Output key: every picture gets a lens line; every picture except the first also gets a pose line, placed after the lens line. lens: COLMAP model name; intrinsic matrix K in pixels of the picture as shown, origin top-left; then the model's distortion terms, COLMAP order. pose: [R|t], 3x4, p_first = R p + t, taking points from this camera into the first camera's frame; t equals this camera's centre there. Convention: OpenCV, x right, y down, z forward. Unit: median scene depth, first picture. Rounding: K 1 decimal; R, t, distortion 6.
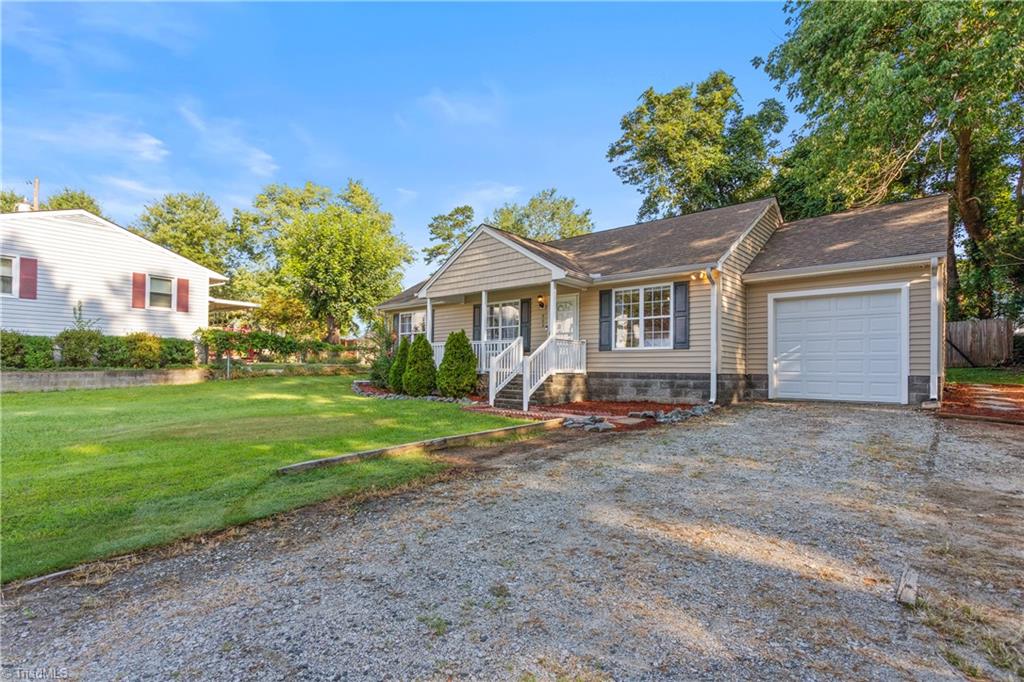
lens RADIAL K [[497.2, 0, 511.1], [0, 497.2, 359.5], [0, 0, 1]] dist [-0.000125, 0.000022]
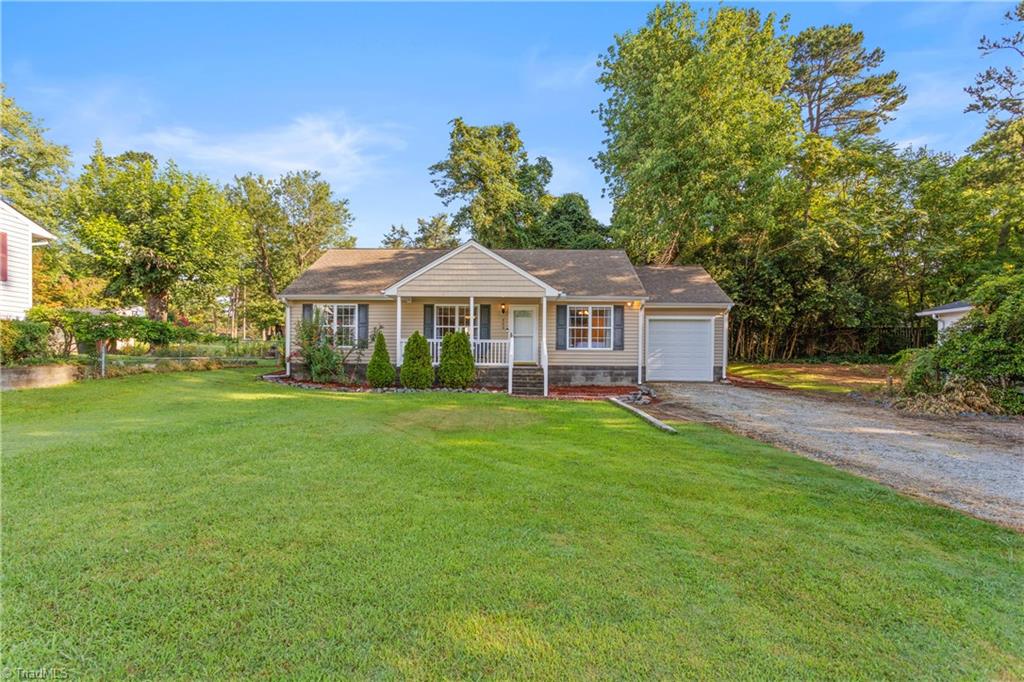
lens RADIAL K [[495.0, 0, 513.8], [0, 495.0, 362.4], [0, 0, 1]] dist [0.000281, 0.000561]
pose [[0.768154, -0.006175, 0.640235, -0.779802], [-0.013912, 0.999556, 0.026333, -0.016889], [-0.640114, -0.029135, 0.767728, 0.038856]]
